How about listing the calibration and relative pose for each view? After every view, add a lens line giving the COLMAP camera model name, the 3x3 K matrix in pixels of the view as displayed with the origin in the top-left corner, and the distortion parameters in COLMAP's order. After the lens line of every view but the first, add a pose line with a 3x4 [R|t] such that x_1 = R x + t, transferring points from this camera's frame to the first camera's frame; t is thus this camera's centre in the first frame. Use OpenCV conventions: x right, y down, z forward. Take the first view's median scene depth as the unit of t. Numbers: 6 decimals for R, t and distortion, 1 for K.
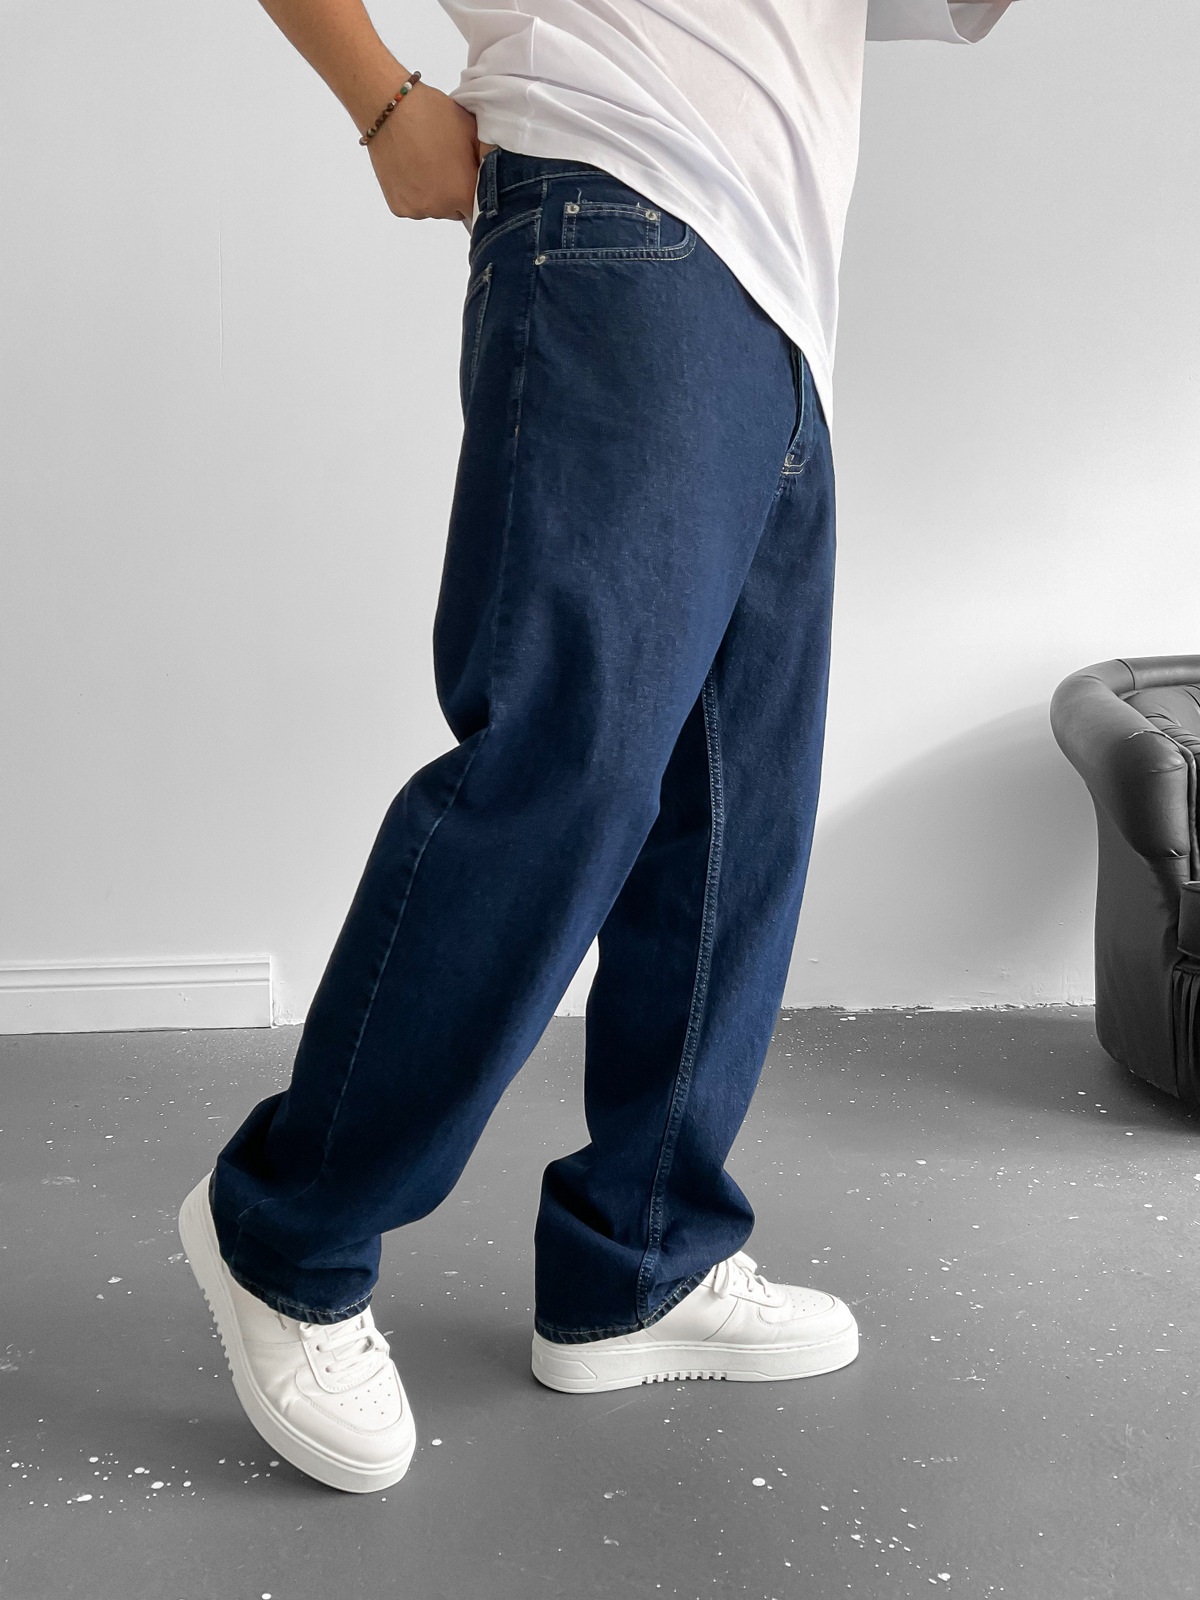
lens RADIAL K [[1355.0, 0, 600.7], [0, 1355.0, 799.2], [0, 0, 1]] dist [0.063654, 0.001225]
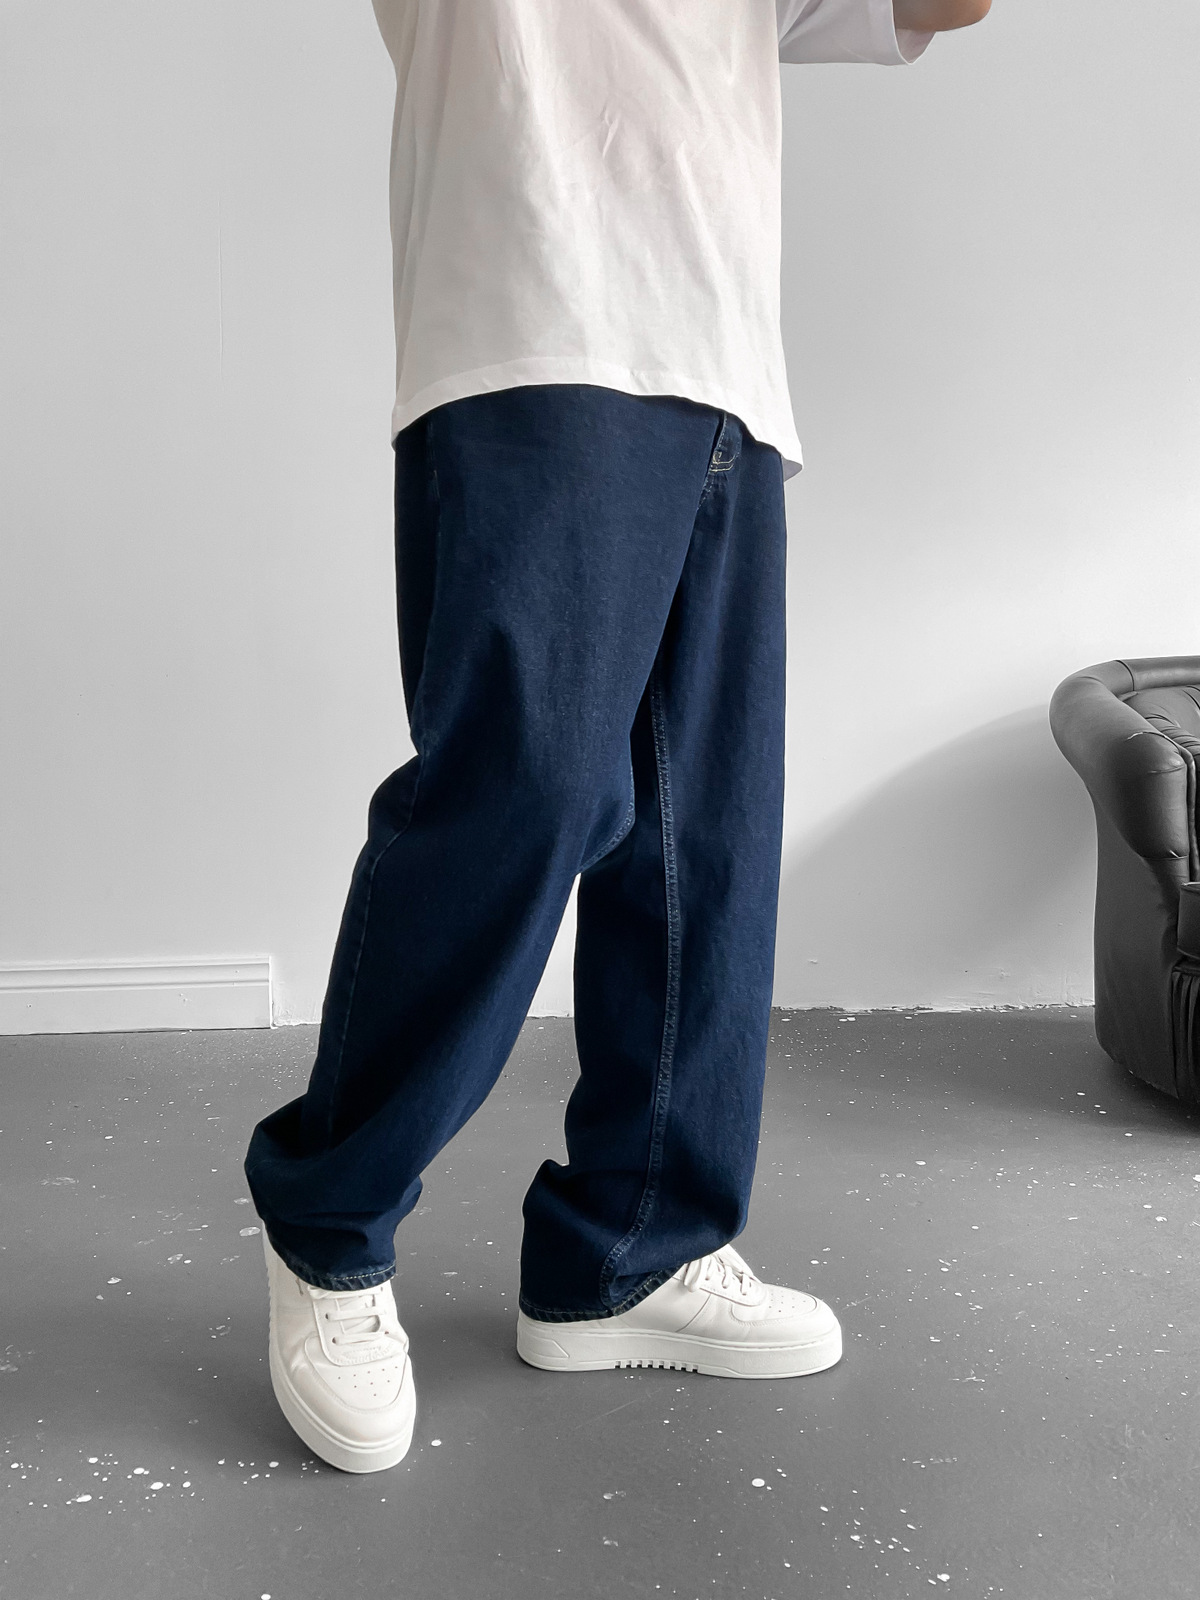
lens RADIAL K [[1355.0, 0, 600.7], [0, 1355.0, 799.2], [0, 0, 1]] dist [0.063654, 0.001225]
pose [[0.953712, -0.042867, -0.297650, 0.340756], [0.043842, 0.999033, -0.003405, 0.001164], [0.297508, -0.009802, 0.954669, 0.018011]]
